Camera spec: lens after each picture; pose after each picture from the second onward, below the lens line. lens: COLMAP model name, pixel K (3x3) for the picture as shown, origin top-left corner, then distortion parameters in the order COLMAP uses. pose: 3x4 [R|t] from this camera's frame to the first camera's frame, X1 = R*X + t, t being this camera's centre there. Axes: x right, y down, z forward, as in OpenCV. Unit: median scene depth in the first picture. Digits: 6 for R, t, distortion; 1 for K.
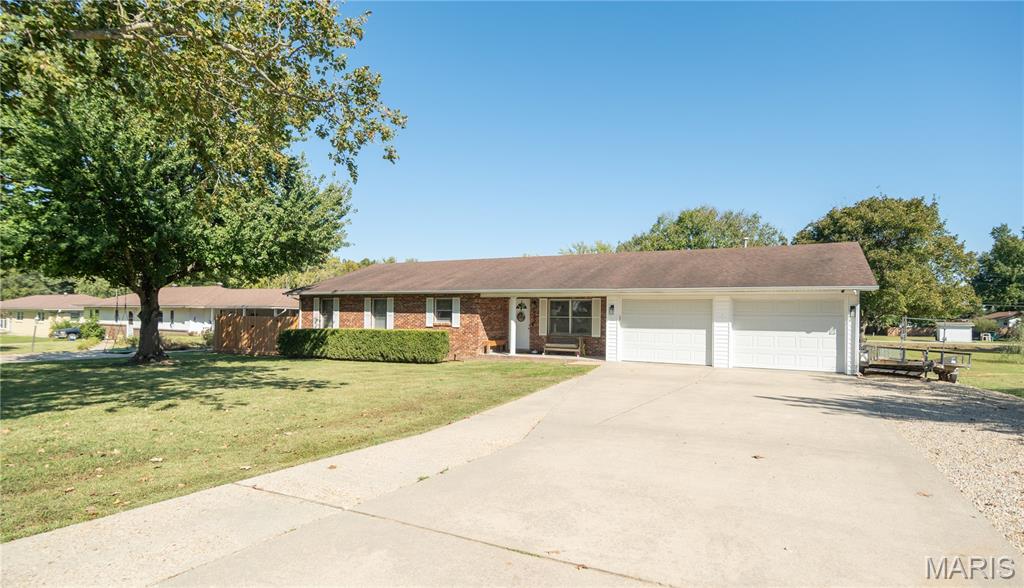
lens RADIAL K [[579.1, 0, 512.0], [0, 579.1, 294.0], [0, 0, 1]] dist [-0.001291, -0.000222]
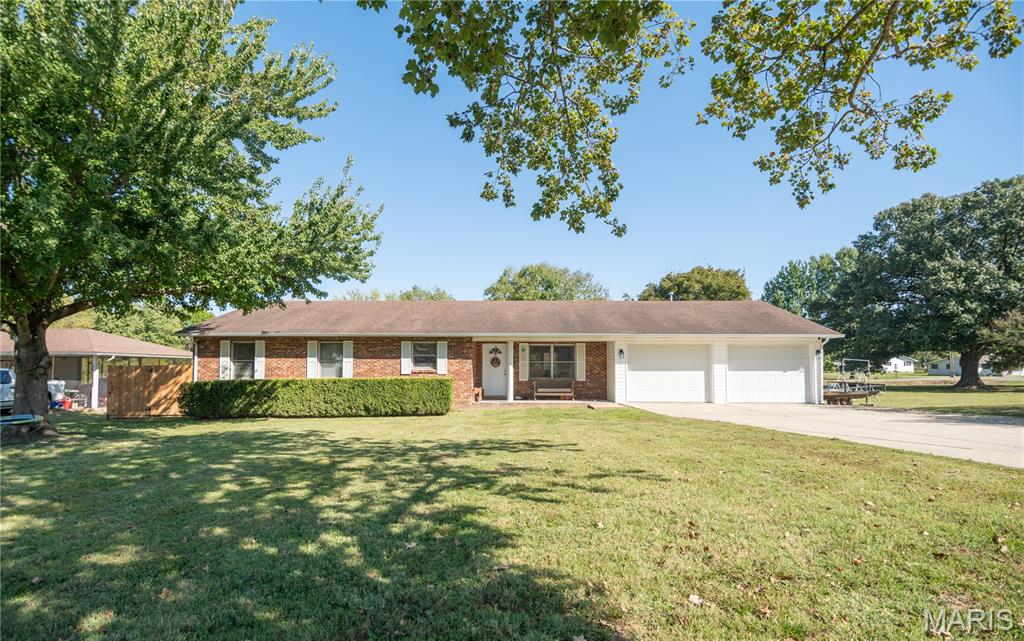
lens RADIAL K [[547.4, 0, 512.0], [0, 547.4, 320.5], [0, 0, 1]] dist [-0.018495, -0.000249]
pose [[0.872054, 0.028078, 0.488603, -0.427608], [-0.008718, 0.999086, -0.041854, 0.008354], [-0.489332, 0.032240, 0.871502, 0.194521]]
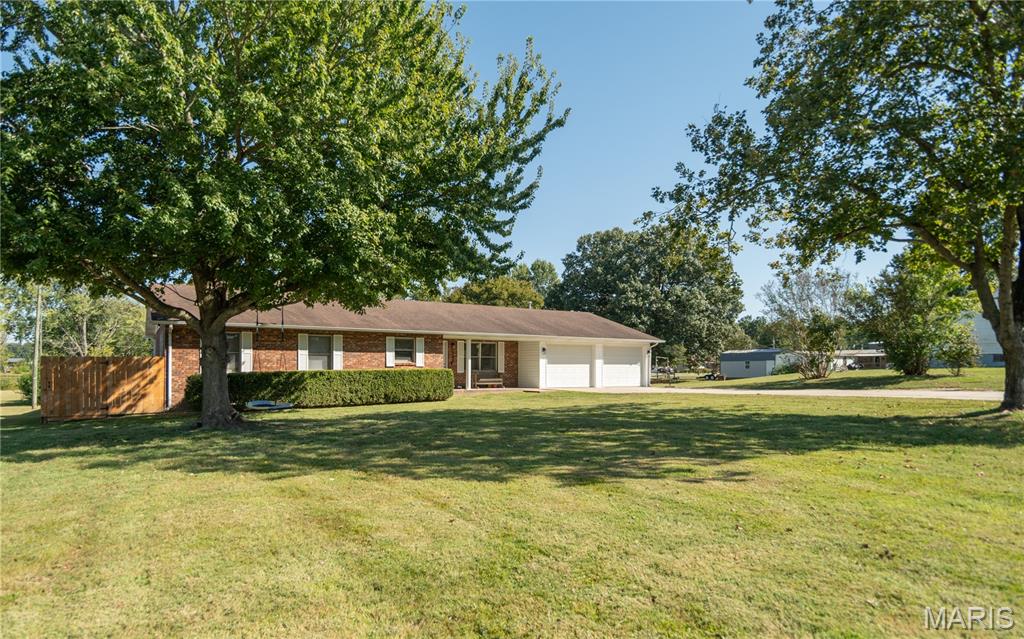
lens RADIAL K [[630.4, 0, 512.9], [0, 630.4, 346.5], [0, 0, 1]] dist [-0.000606, 0.000062]
pose [[0.421039, 0.015931, 0.906903, -1.058143], [-0.033924, 0.999423, -0.001807, 0.018335], [-0.906408, -0.030005, 0.421337, 0.378280]]
